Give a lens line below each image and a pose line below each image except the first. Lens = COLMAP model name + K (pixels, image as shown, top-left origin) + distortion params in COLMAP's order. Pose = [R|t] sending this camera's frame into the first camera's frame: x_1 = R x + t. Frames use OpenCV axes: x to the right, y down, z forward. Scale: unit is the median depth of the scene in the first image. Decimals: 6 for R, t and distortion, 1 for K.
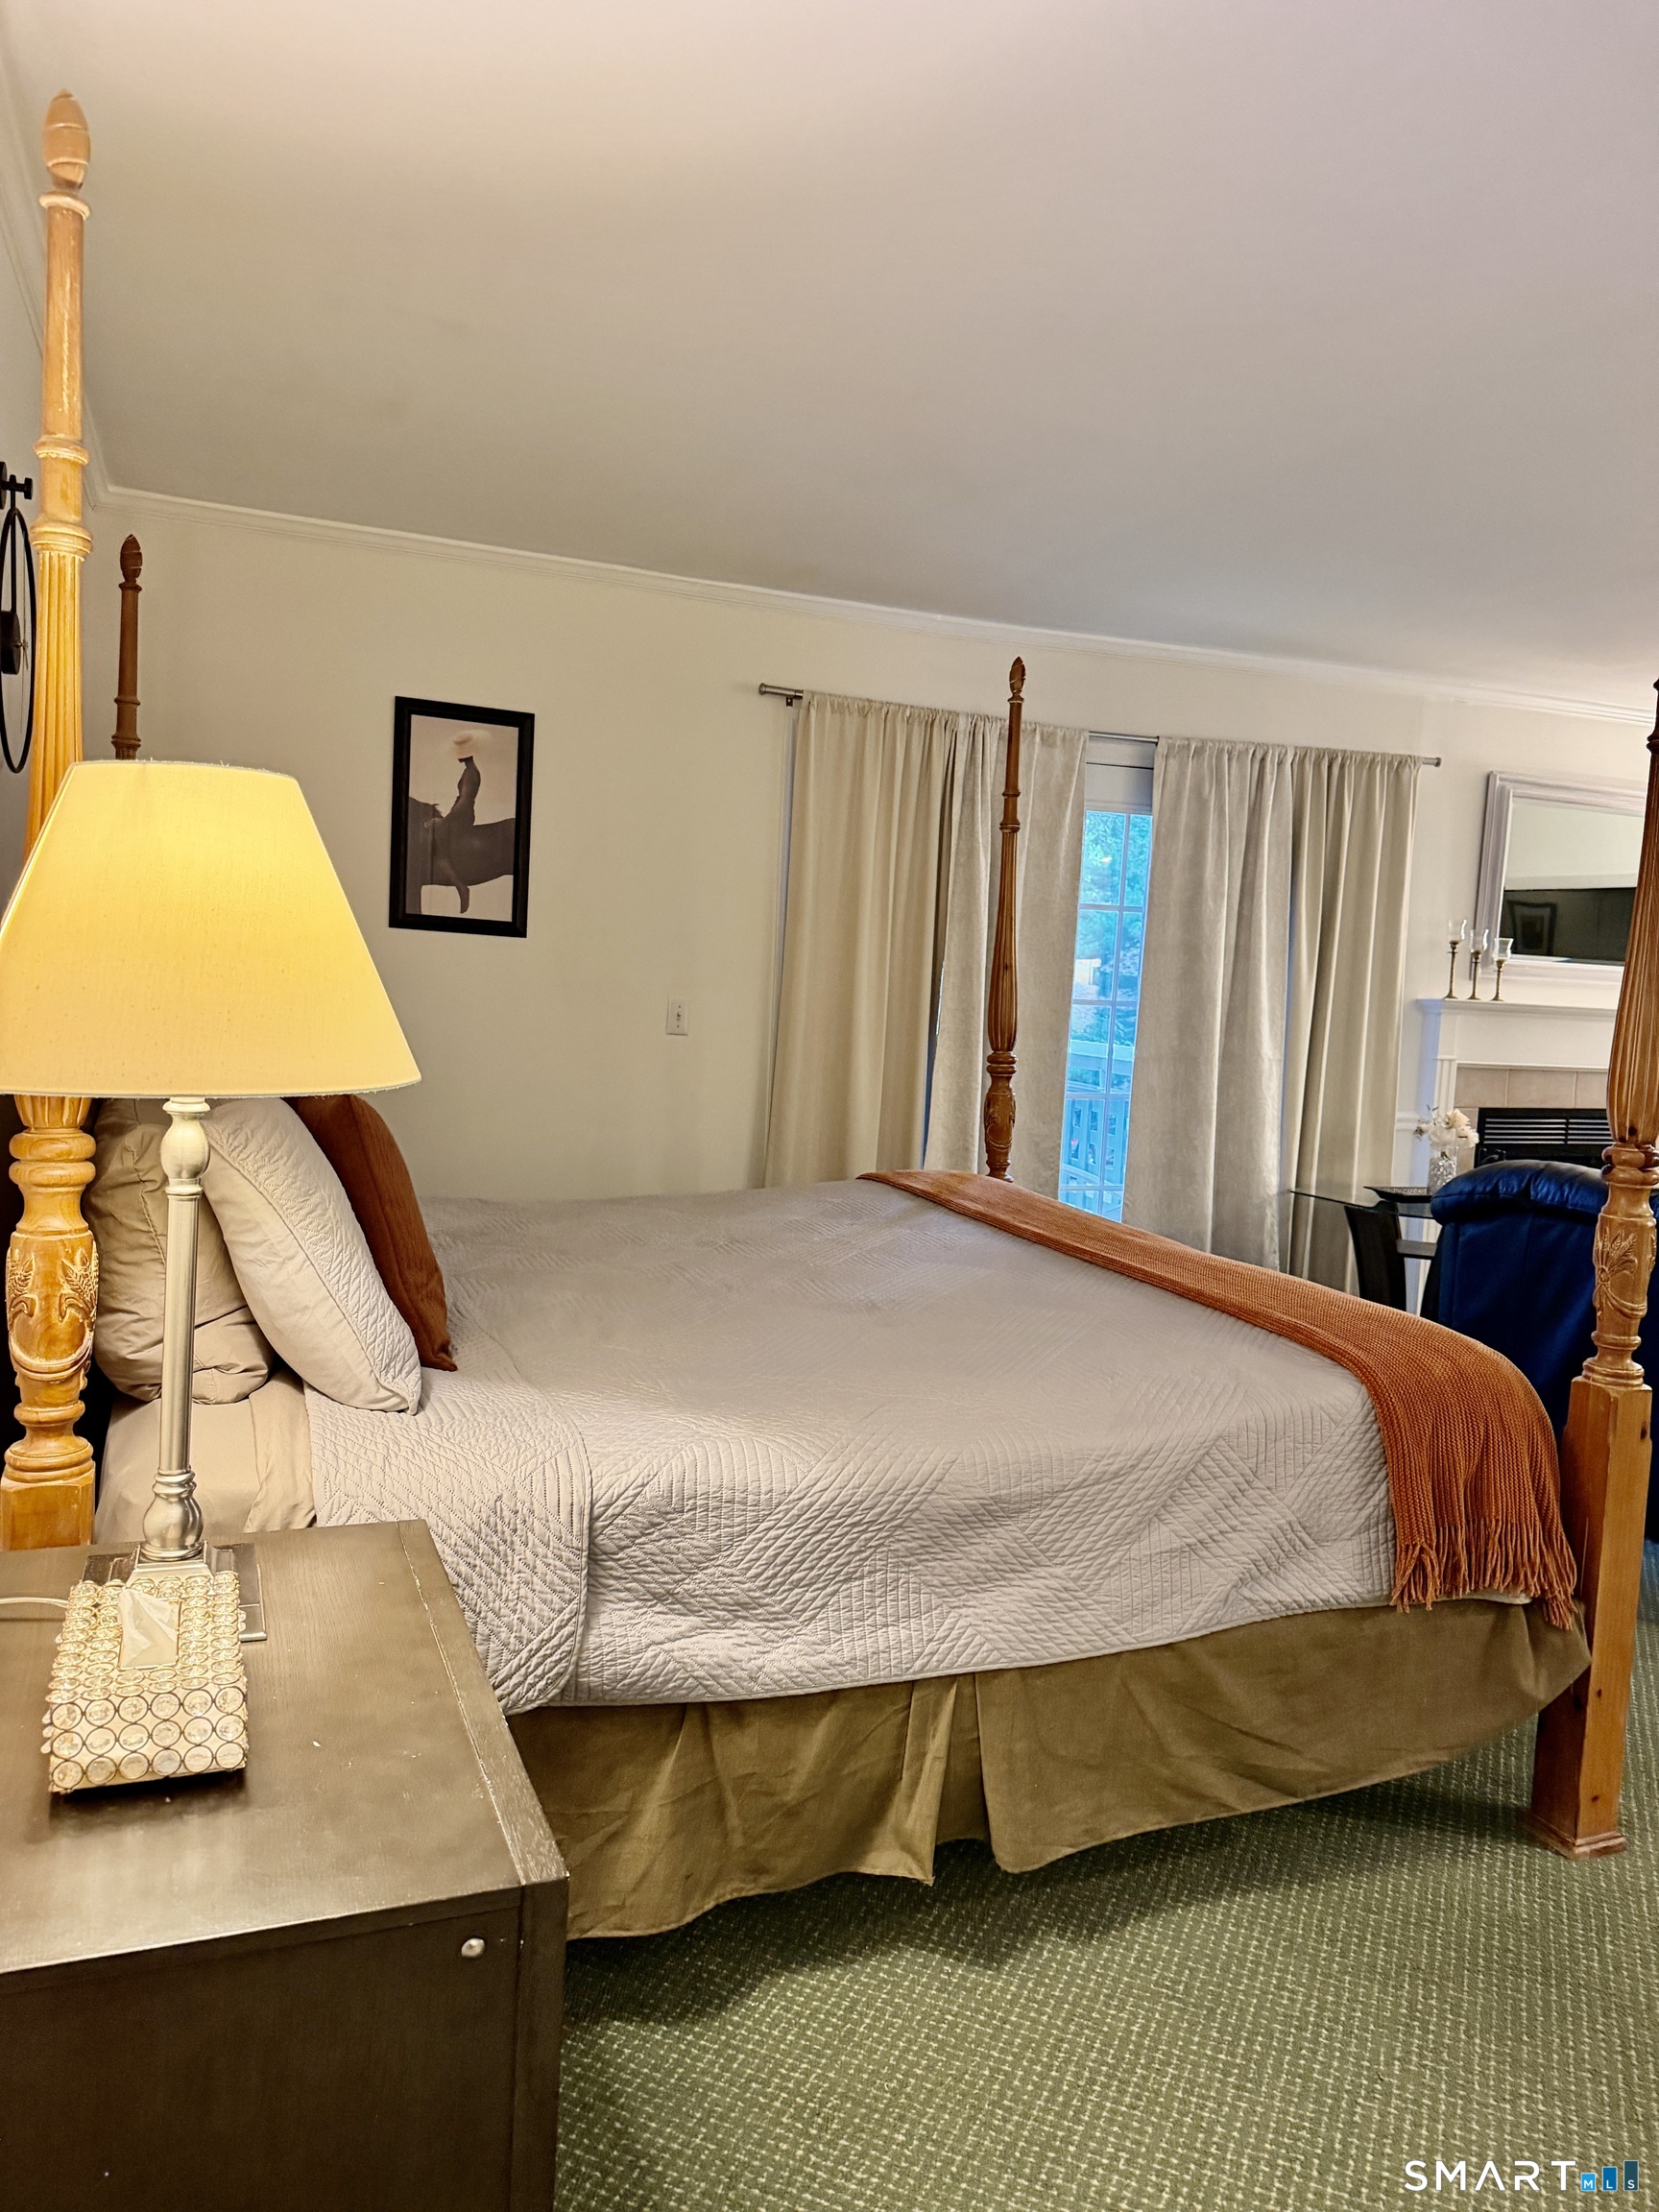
lens RADIAL K [[1539.1, 0, 831.0], [0, 1539.1, 1118.3], [0, 0, 1]] dist [0.062812, -0.081633]
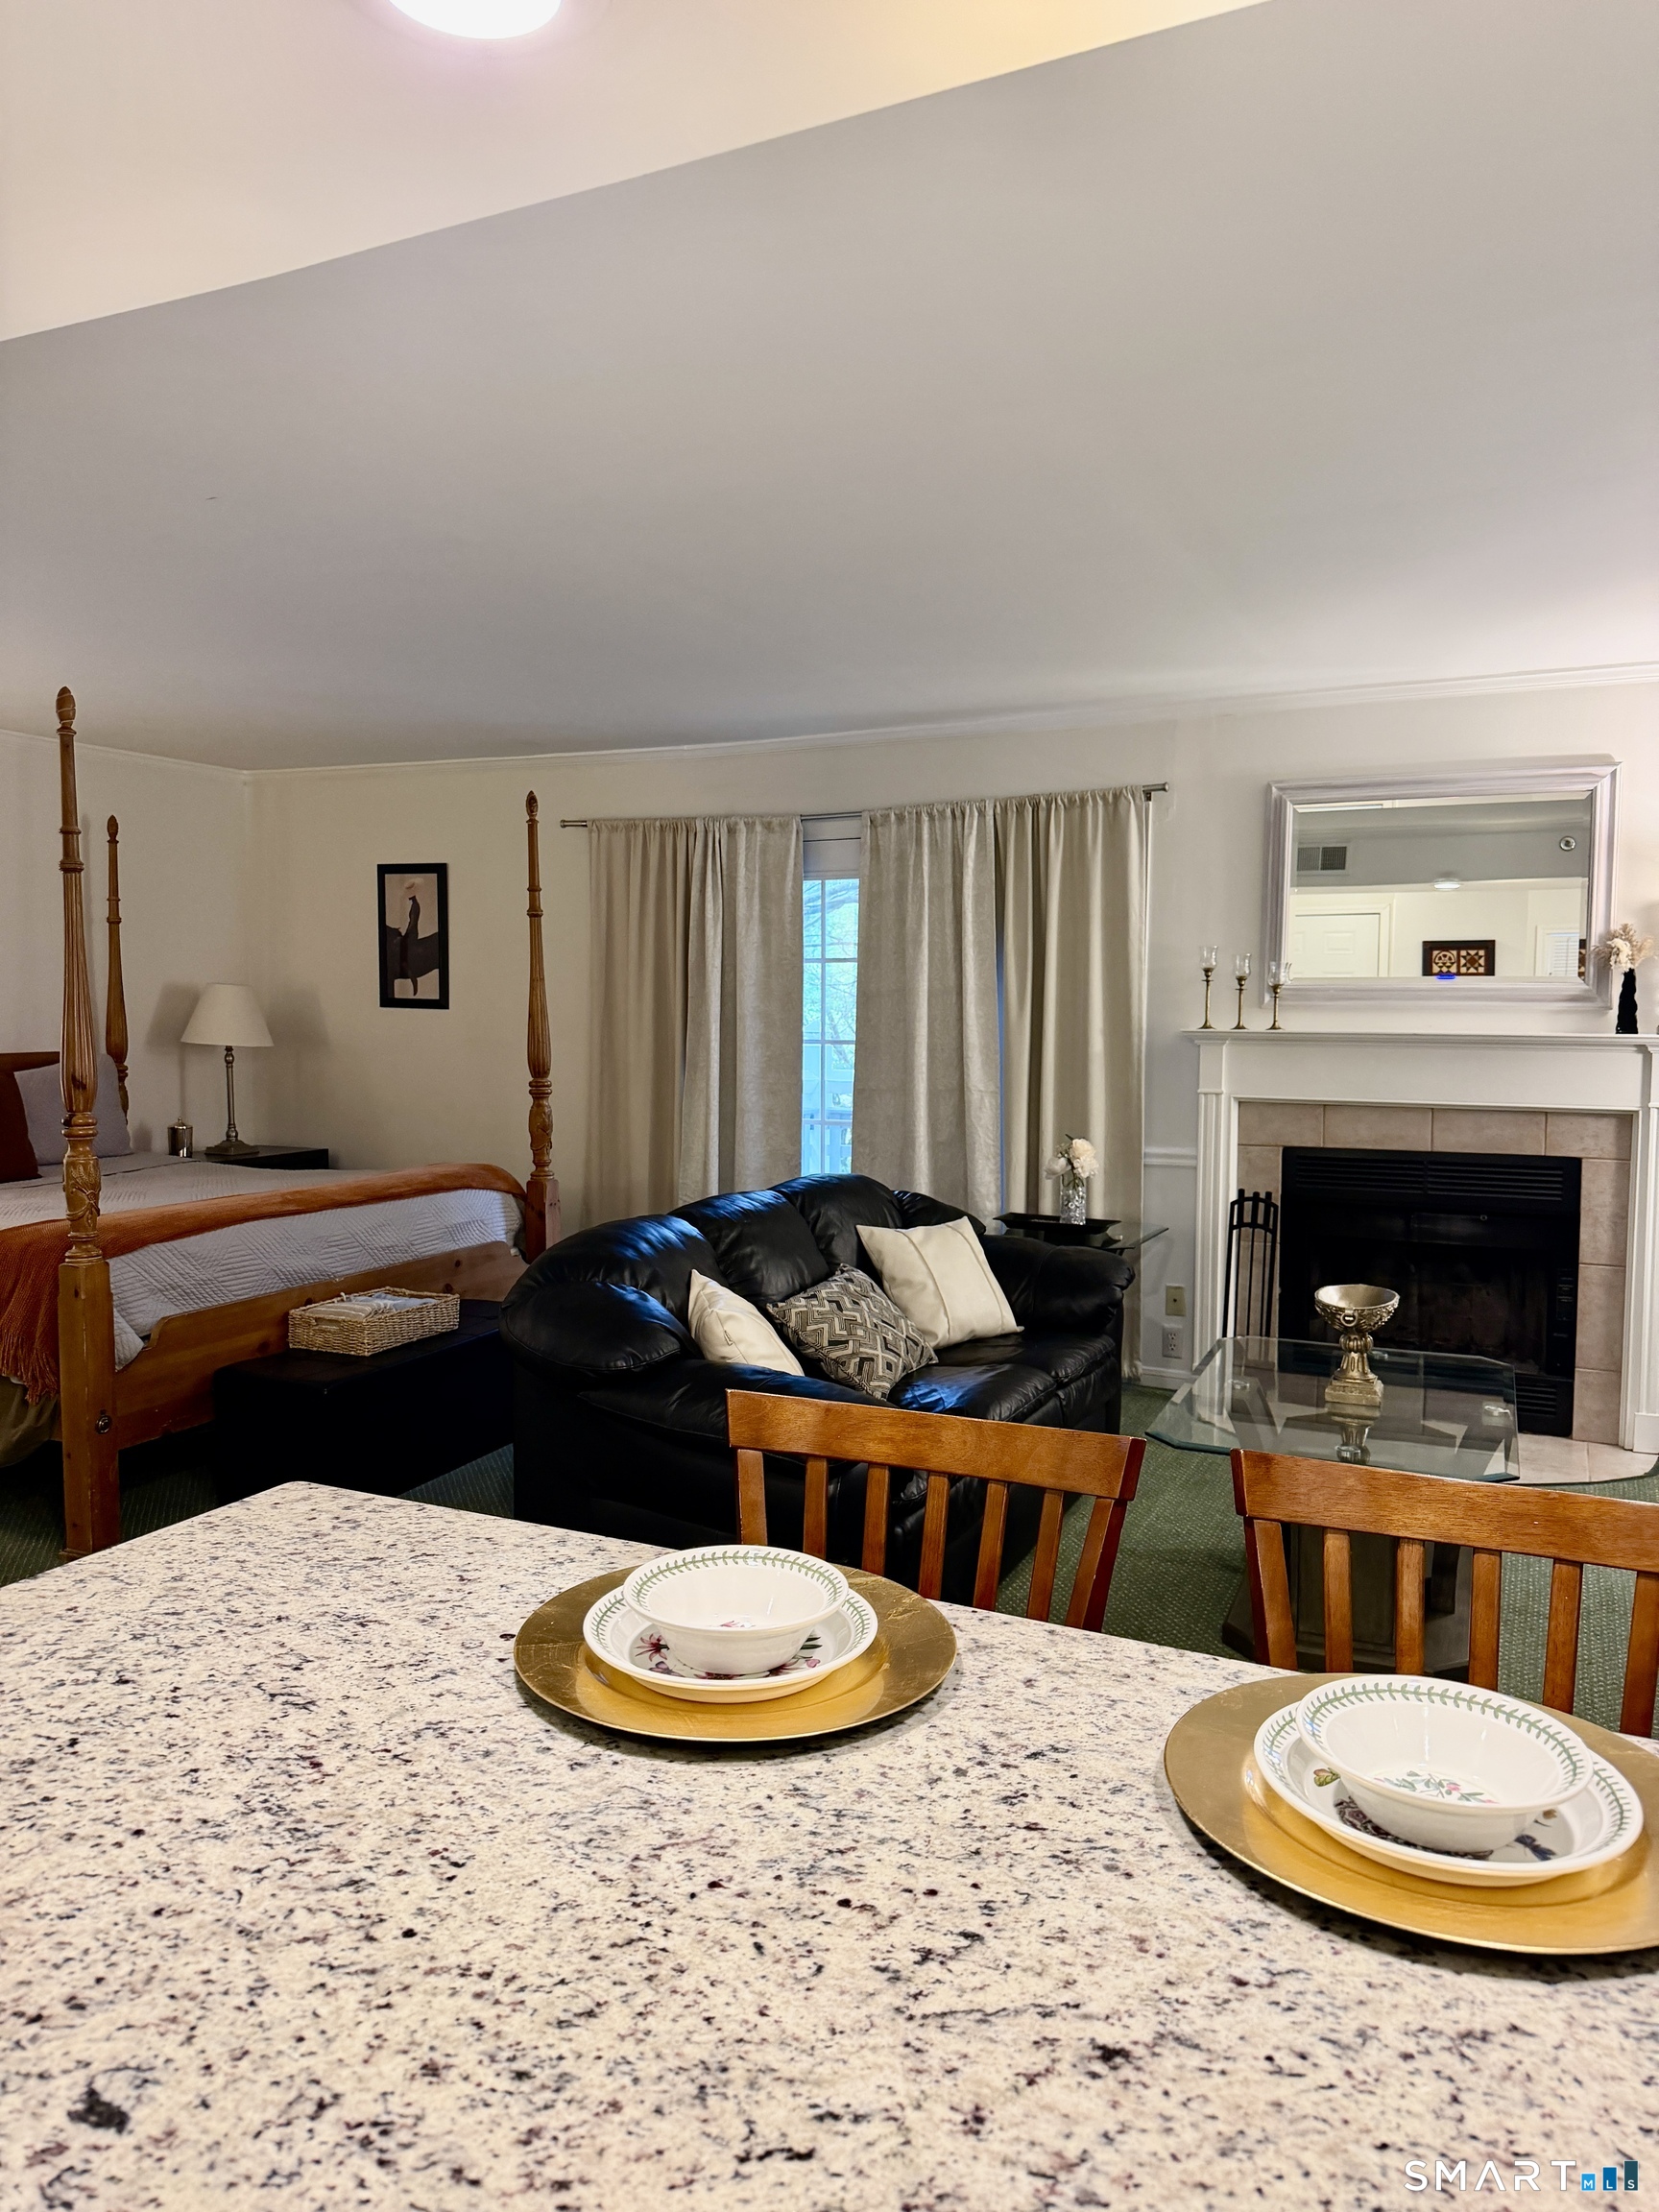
lens RADIAL K [[1539.1, 0, 831.0], [0, 1539.1, 1118.3], [0, 0, 1]] dist [0.062812, -0.081633]
pose [[0.693407, 0.007750, -0.720504, 1.200650], [-0.039311, 0.998860, -0.027088, 0.015423], [0.719473, 0.047107, 0.692921, 0.241478]]
